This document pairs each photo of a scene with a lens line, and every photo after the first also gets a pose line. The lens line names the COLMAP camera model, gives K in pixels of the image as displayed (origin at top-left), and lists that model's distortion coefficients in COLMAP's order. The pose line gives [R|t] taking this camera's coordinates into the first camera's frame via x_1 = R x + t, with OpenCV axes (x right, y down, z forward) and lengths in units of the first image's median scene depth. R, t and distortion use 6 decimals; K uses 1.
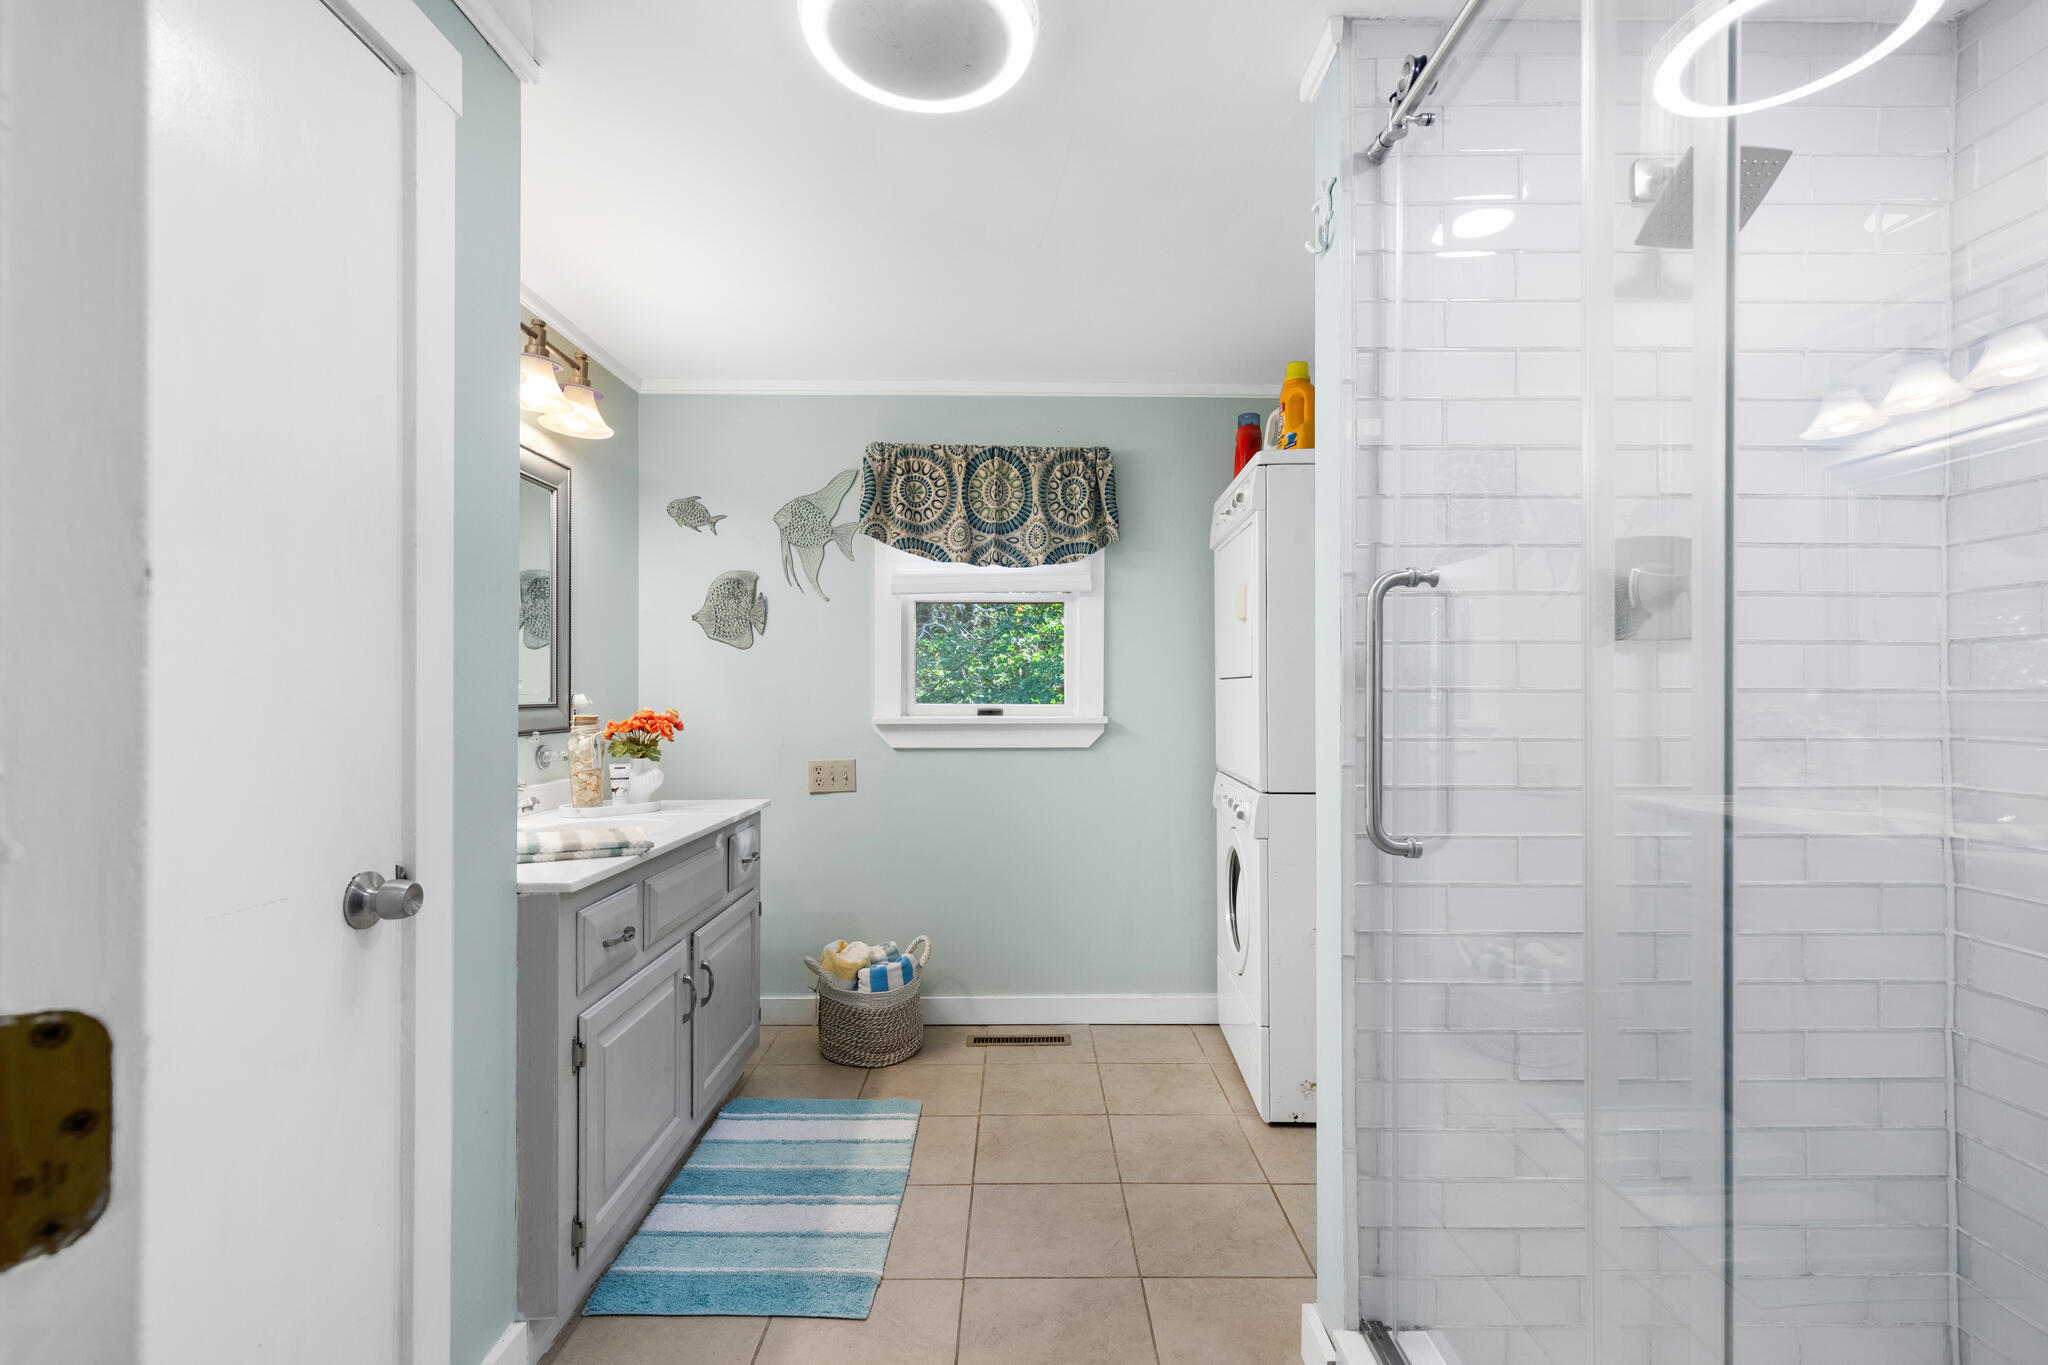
lens RADIAL K [[923.3, 0, 1030.6], [0, 923.3, 685.0], [0, 0, 1]] dist [0.006030, -0.000526]
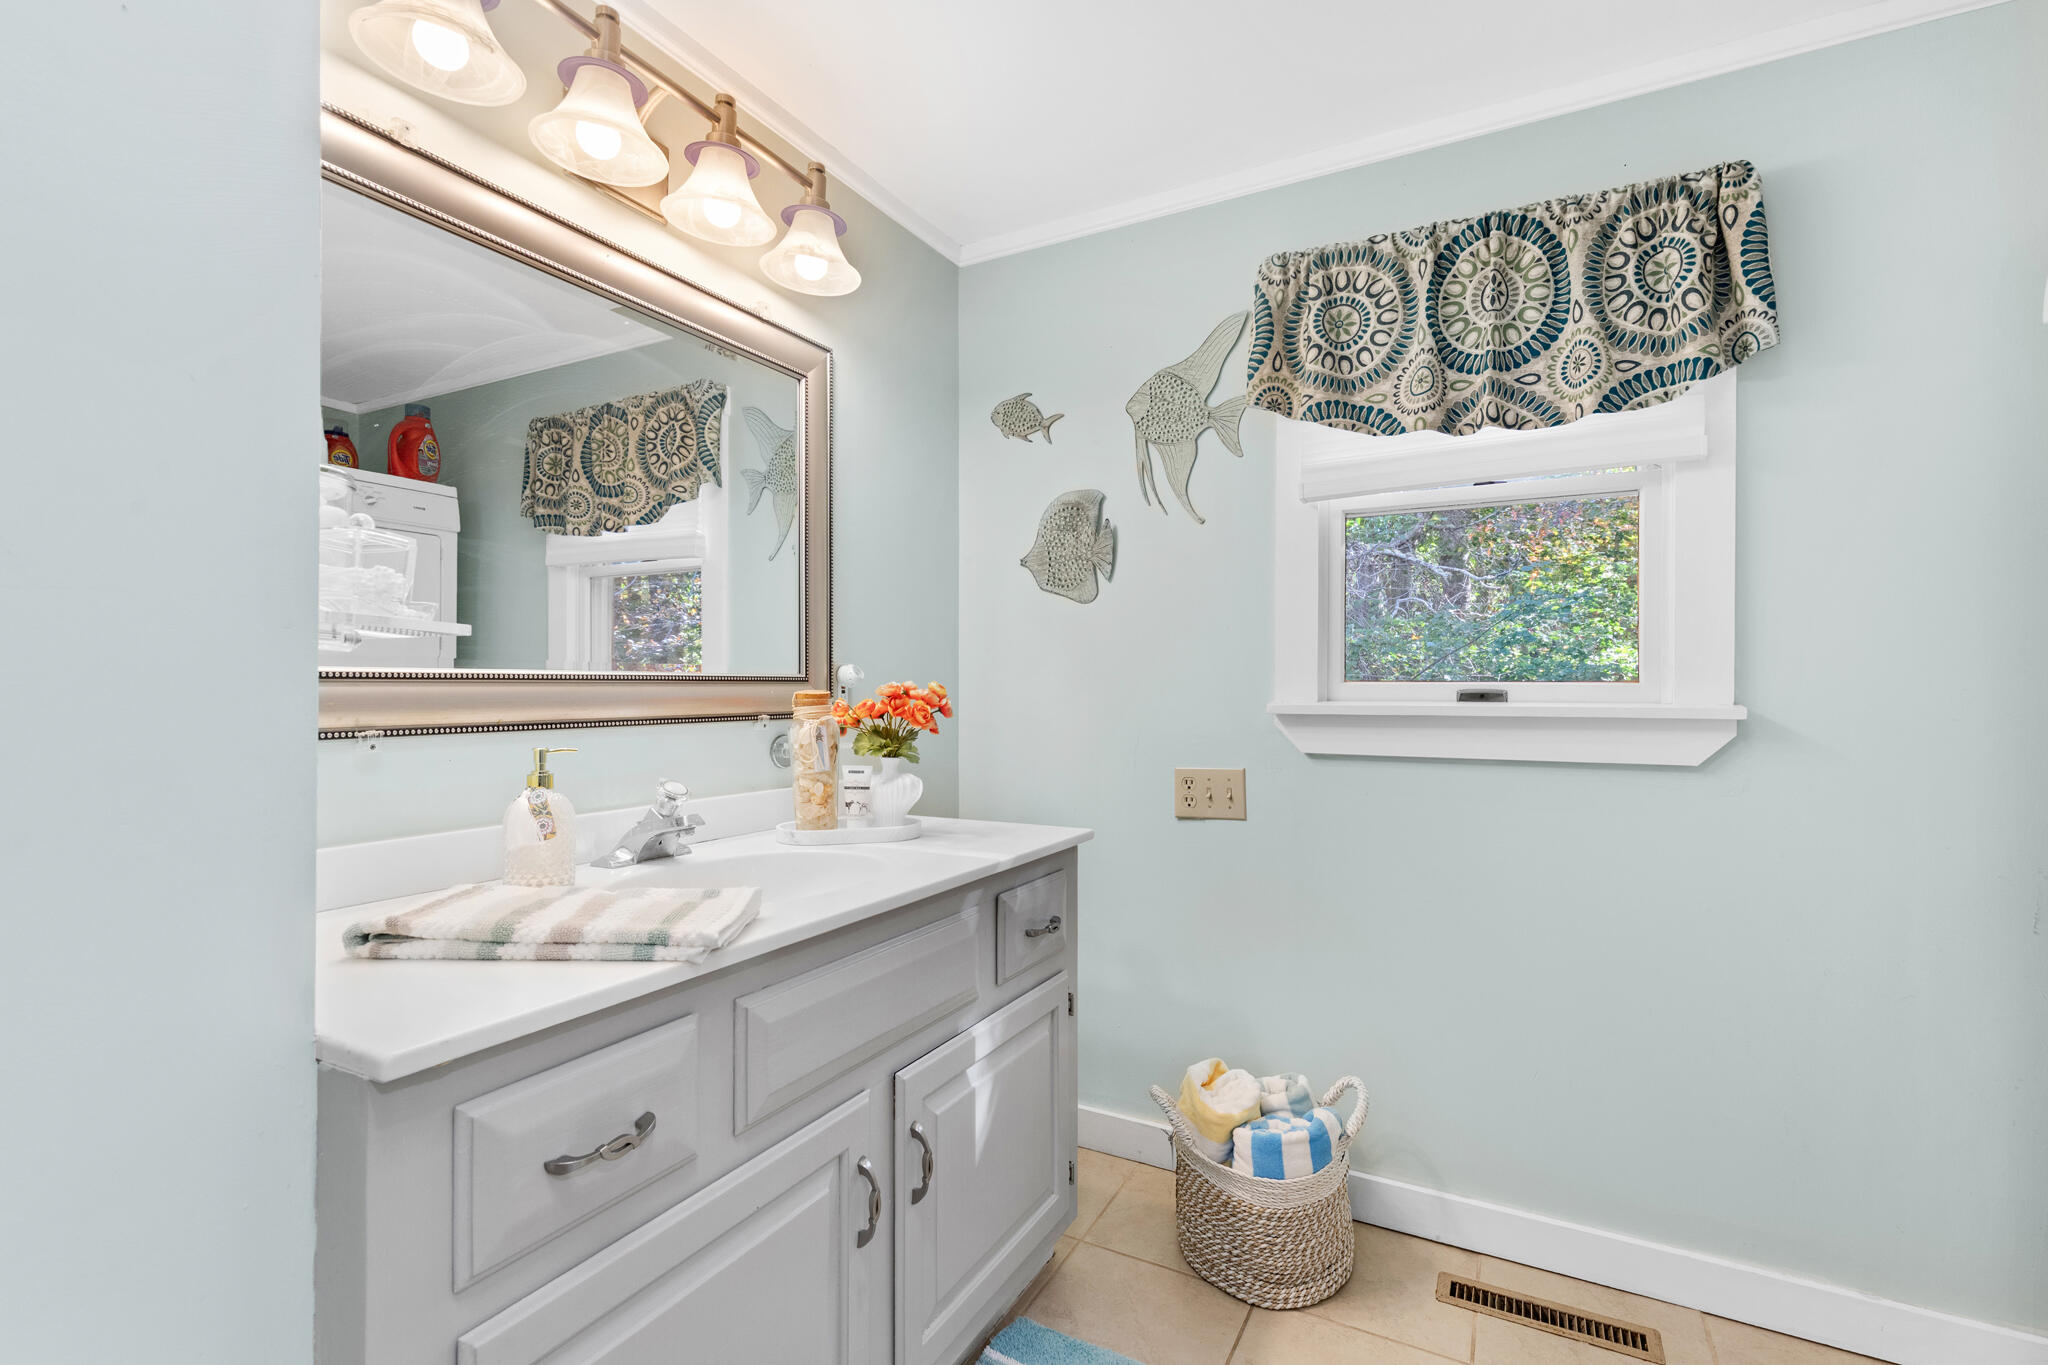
lens RADIAL K [[923.3, 0, 1030.6], [0, 923.3, 685.0], [0, 0, 1]] dist [0.006030, -0.000526]
pose [[0.876906, -0.001054, -0.480661, -0.014503], [0.003270, 0.999988, 0.003772, 0.020254], [0.480651, -0.004879, 0.876898, 0.381878]]
